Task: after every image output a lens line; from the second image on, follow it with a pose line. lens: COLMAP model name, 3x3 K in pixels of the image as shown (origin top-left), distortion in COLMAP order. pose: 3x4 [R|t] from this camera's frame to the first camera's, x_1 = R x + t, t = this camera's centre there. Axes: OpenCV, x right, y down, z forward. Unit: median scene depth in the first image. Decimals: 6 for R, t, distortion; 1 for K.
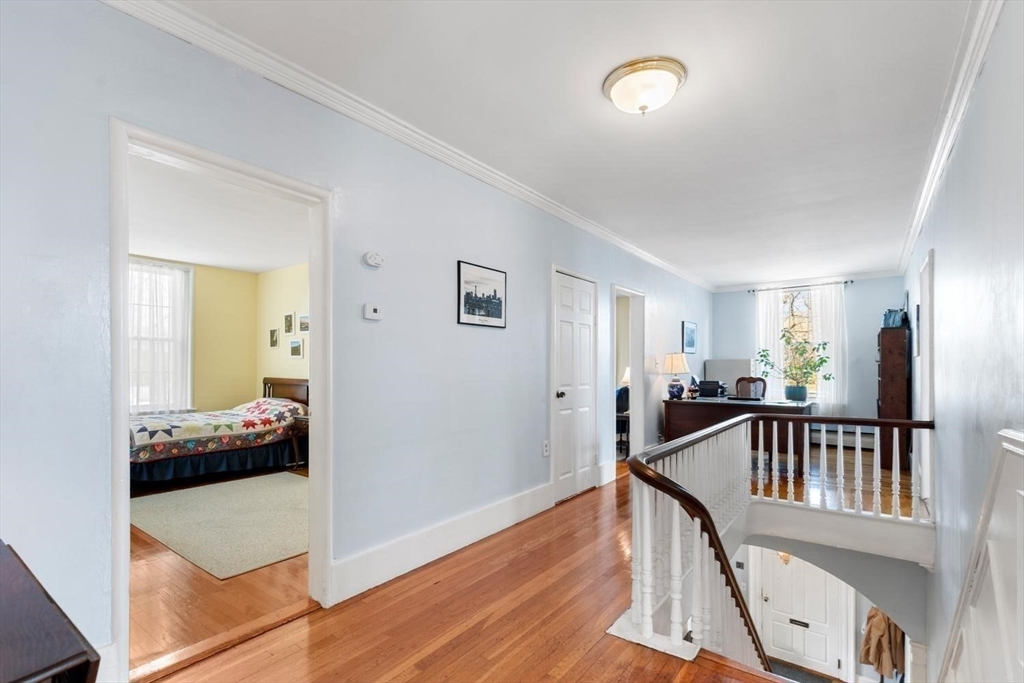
lens RADIAL K [[462.6, 0, 488.7], [0, 462.6, 363.6], [0, 0, 1]] dist [0.010676, -0.001927]
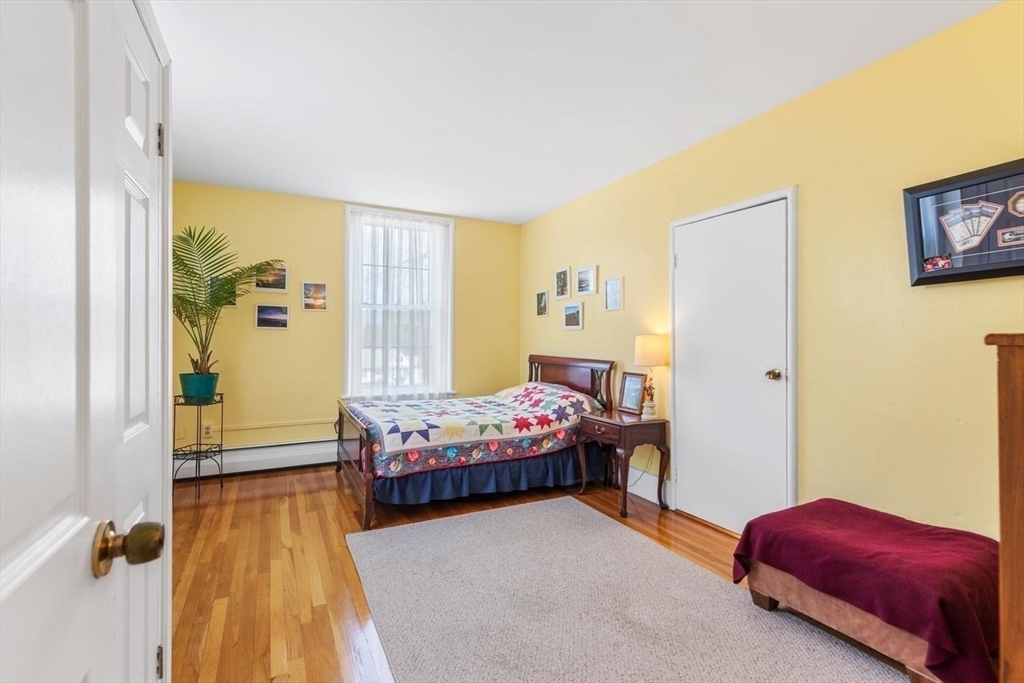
lens RADIAL K [[462.6, 0, 513.9], [0, 462.6, 344.9], [0, 0, 1]] dist [0.010676, -0.001927]
pose [[0.907621, 0.006146, -0.419746, -0.226157], [0.000292, 0.999883, 0.015272, 0.001693], [0.419791, -0.013983, 0.907513, 0.349887]]
